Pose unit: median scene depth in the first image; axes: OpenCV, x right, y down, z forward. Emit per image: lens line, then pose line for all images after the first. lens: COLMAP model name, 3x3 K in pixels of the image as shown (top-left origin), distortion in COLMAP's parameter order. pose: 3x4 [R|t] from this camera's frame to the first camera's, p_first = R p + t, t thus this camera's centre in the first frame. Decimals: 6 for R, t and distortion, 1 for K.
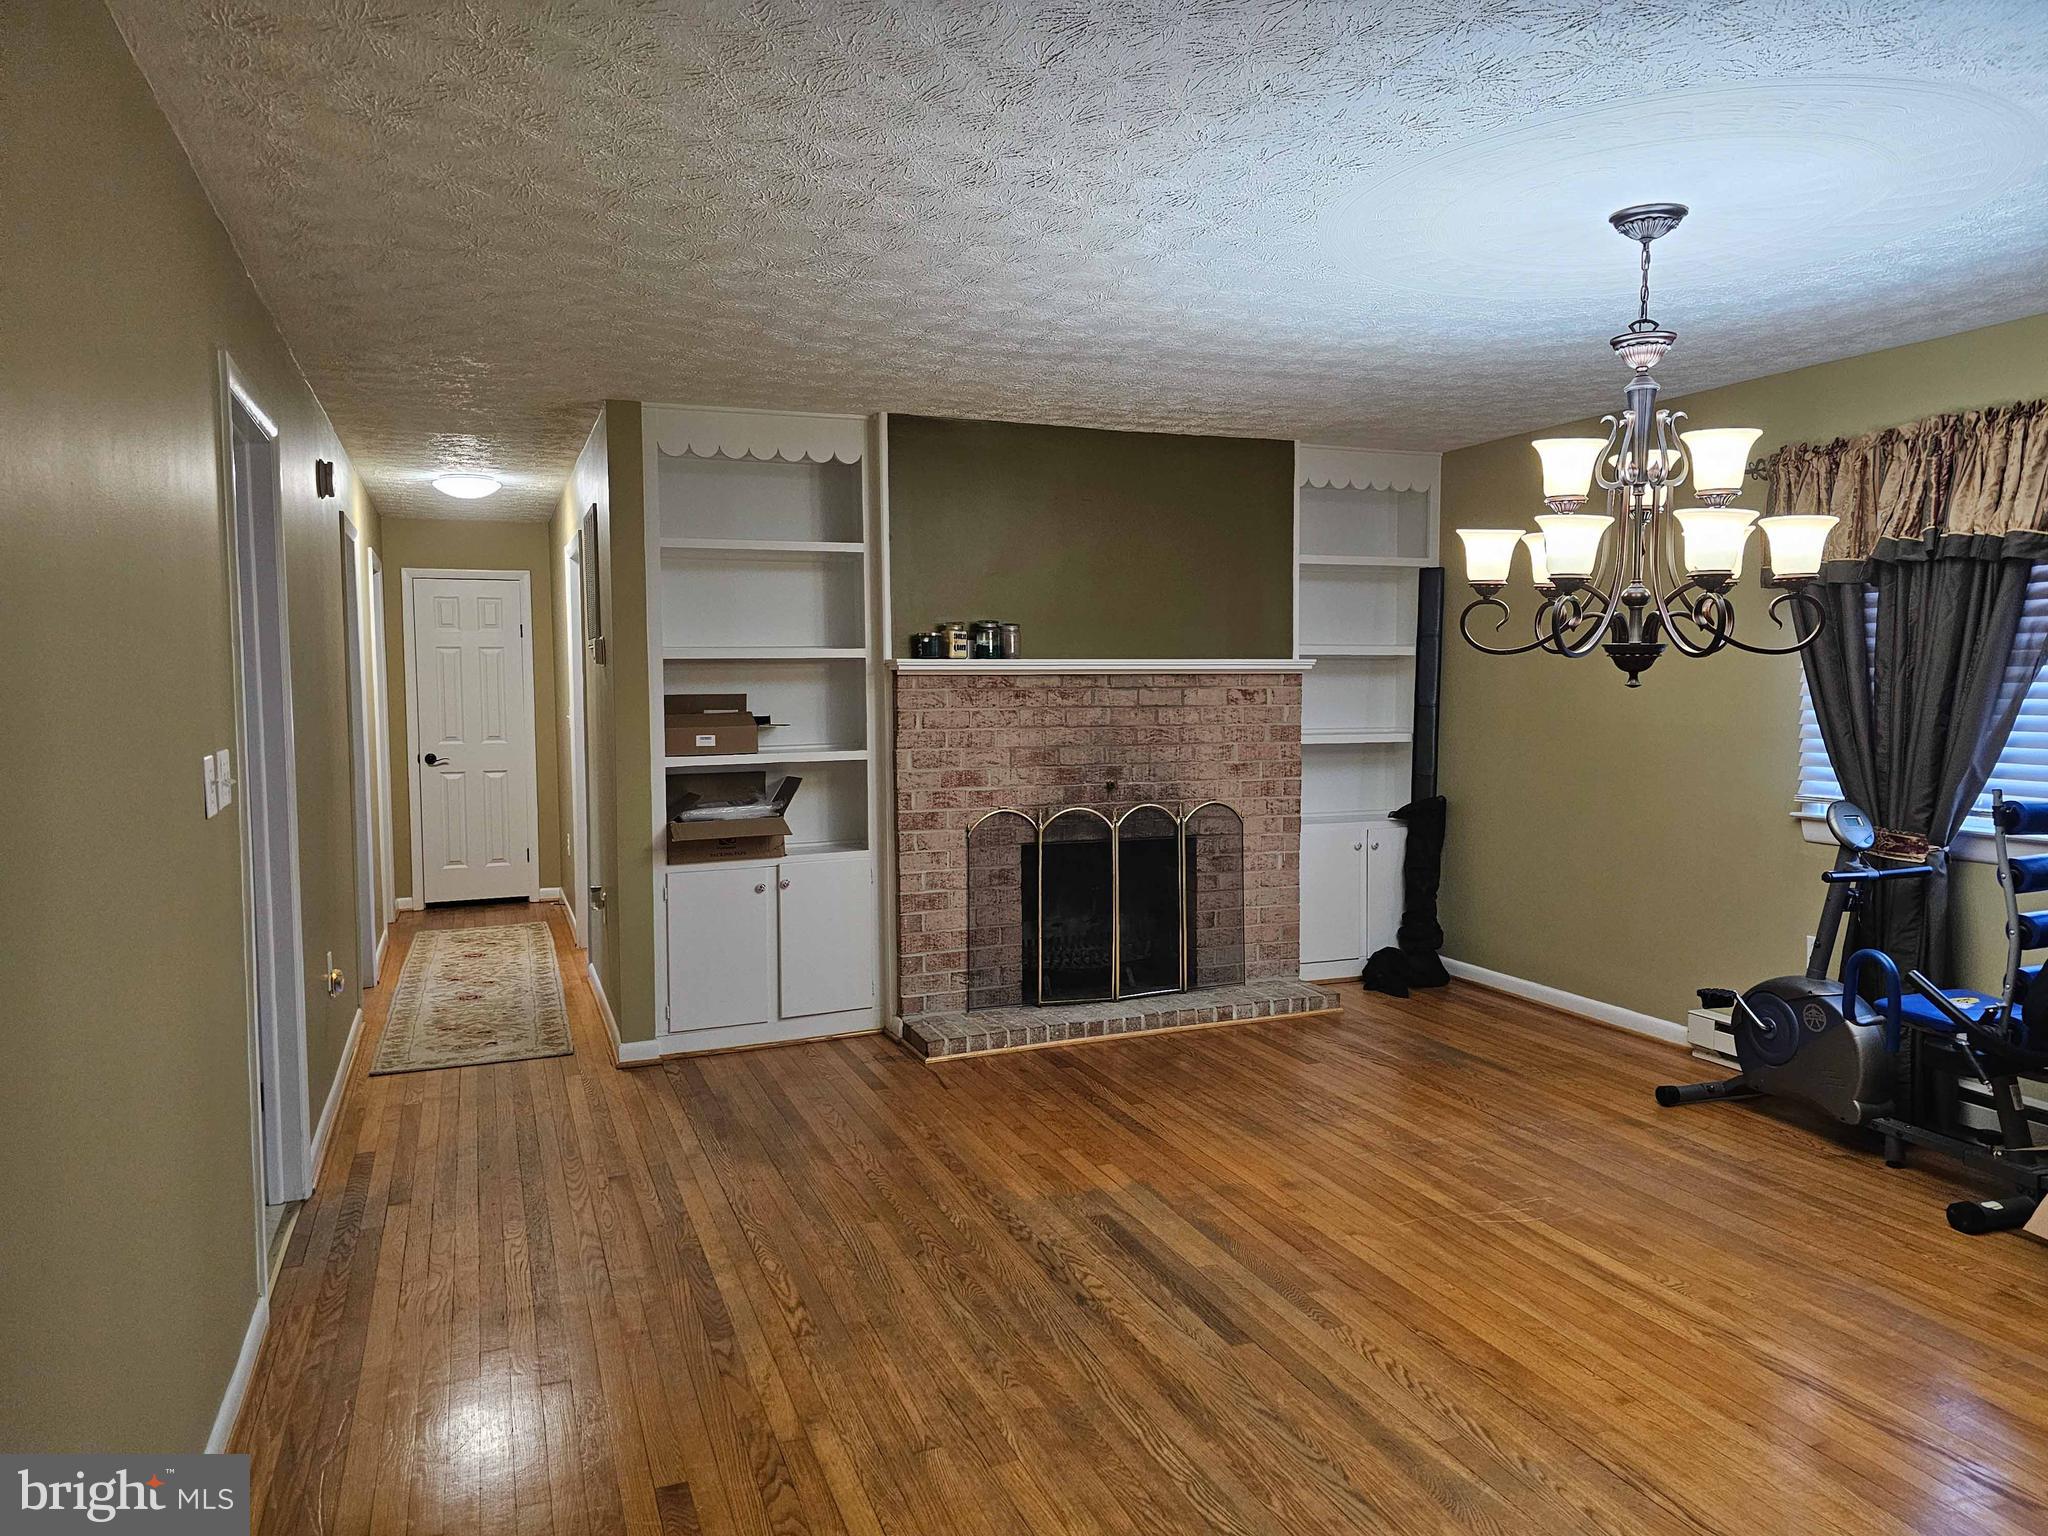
lens RADIAL K [[1378.7, 0, 1036.8], [0, 1378.7, 775.0], [0, 0, 1]] dist [0.075364, -0.056734]
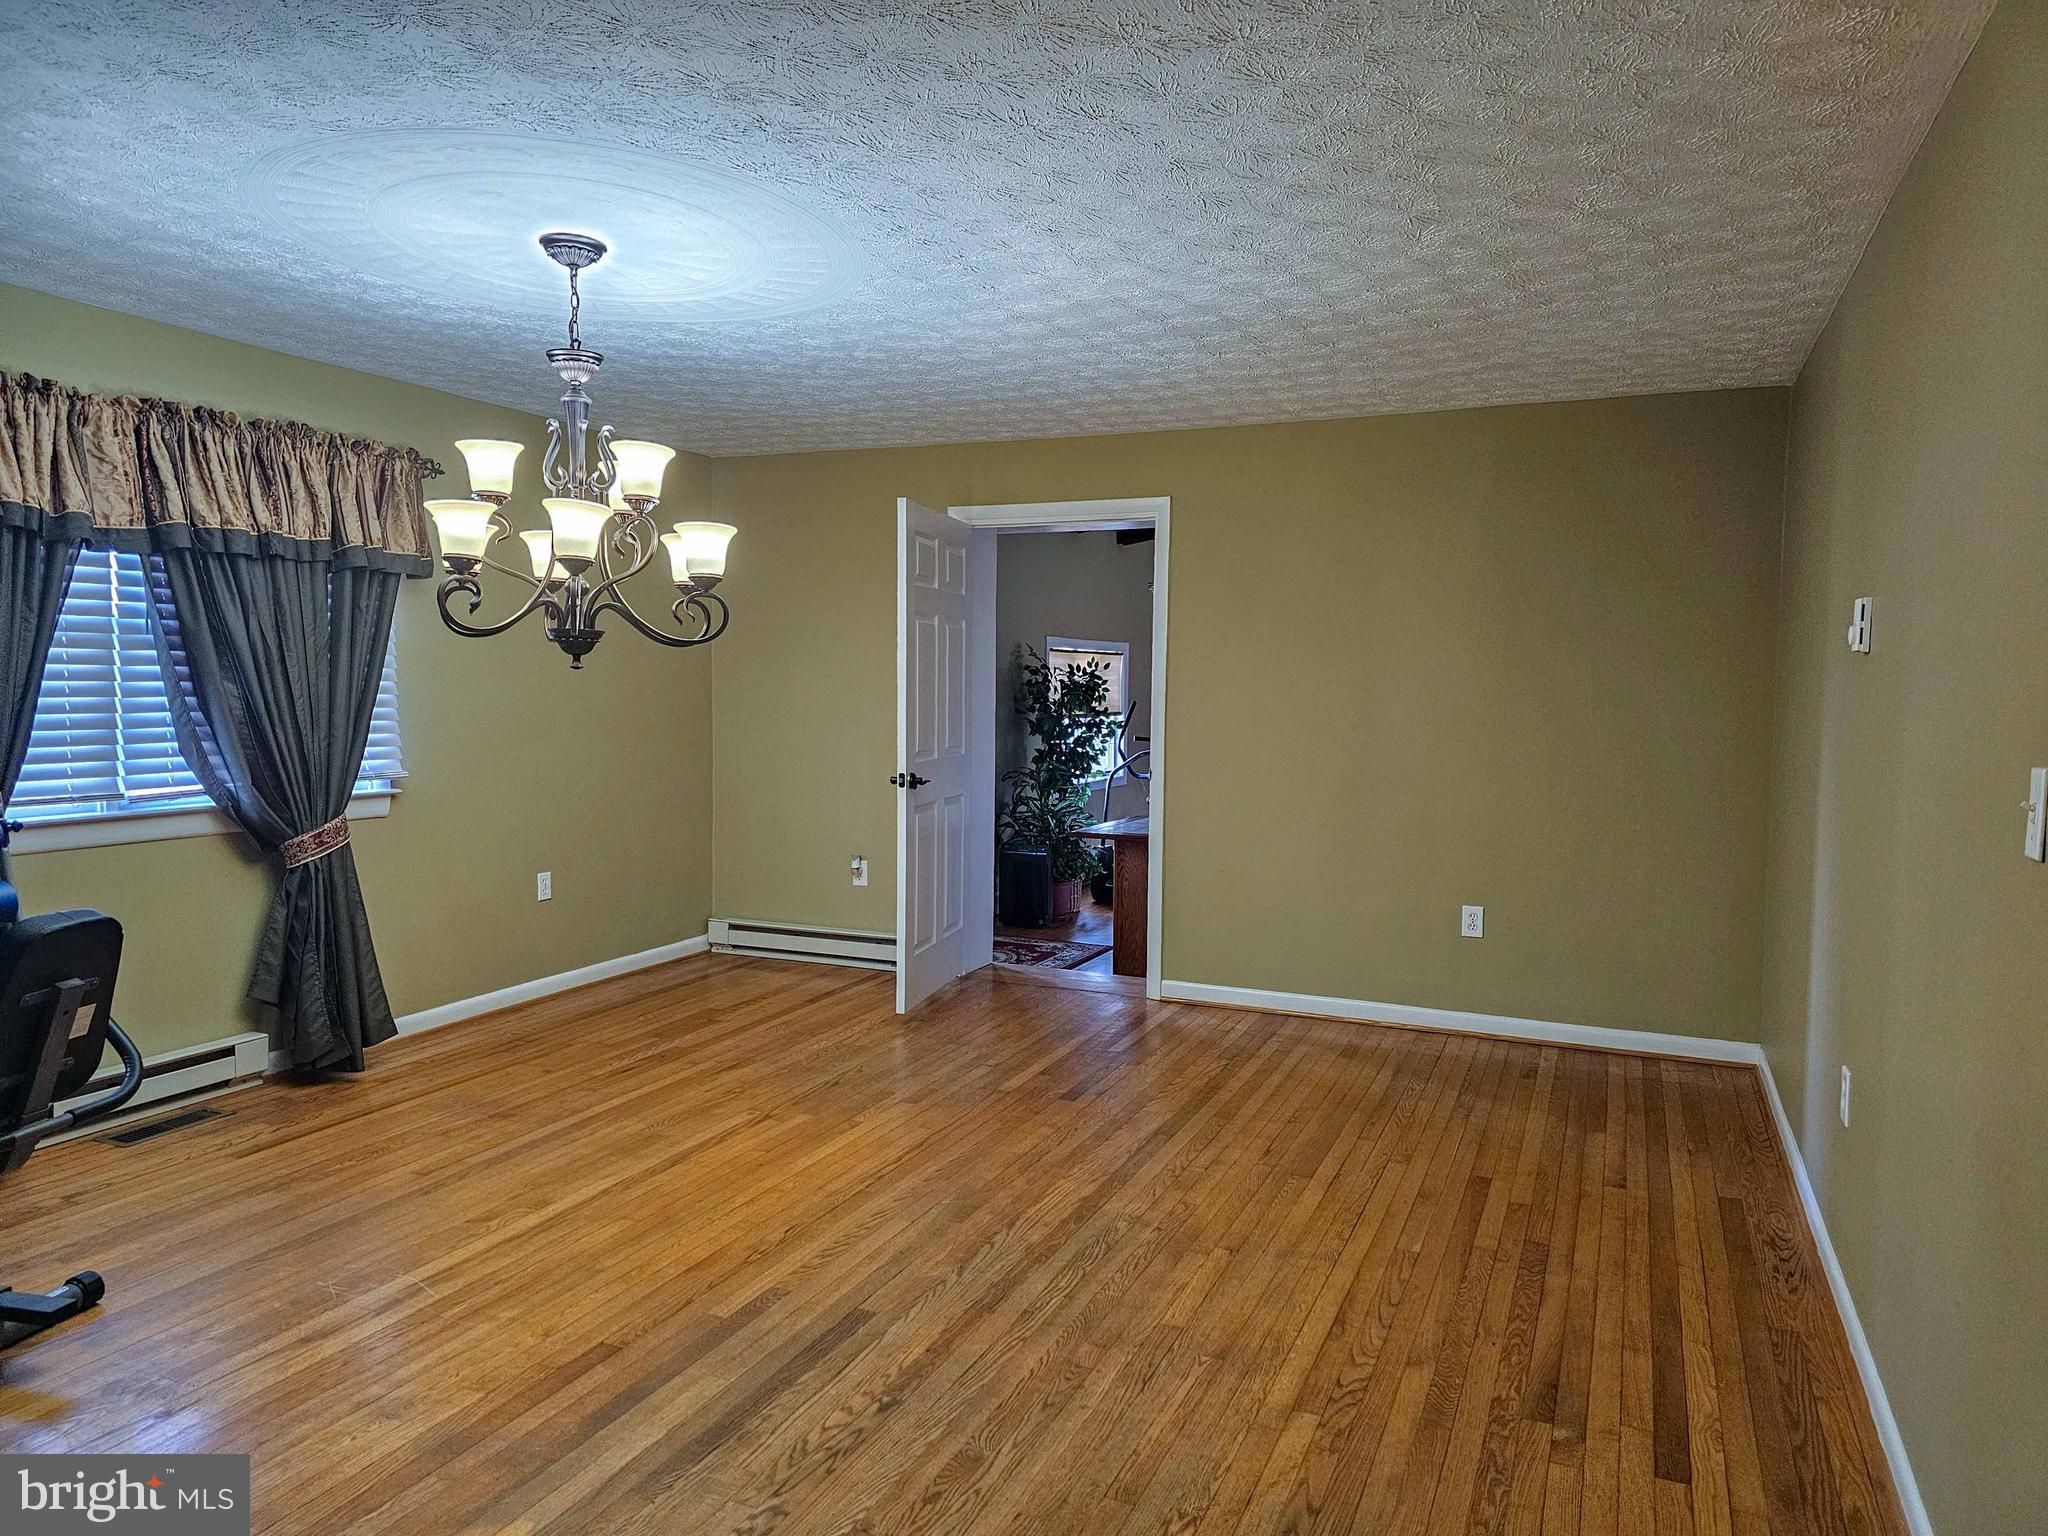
lens RADIAL K [[1378.7, 0, 1036.8], [0, 1378.7, 775.0], [0, 0, 1]] dist [0.075364, -0.056734]
pose [[-0.701788, -0.053487, 0.710375, -0.623479], [0.044107, 0.992002, 0.118266, -0.093887], [-0.711019, 0.114330, -0.693816, 1.524508]]
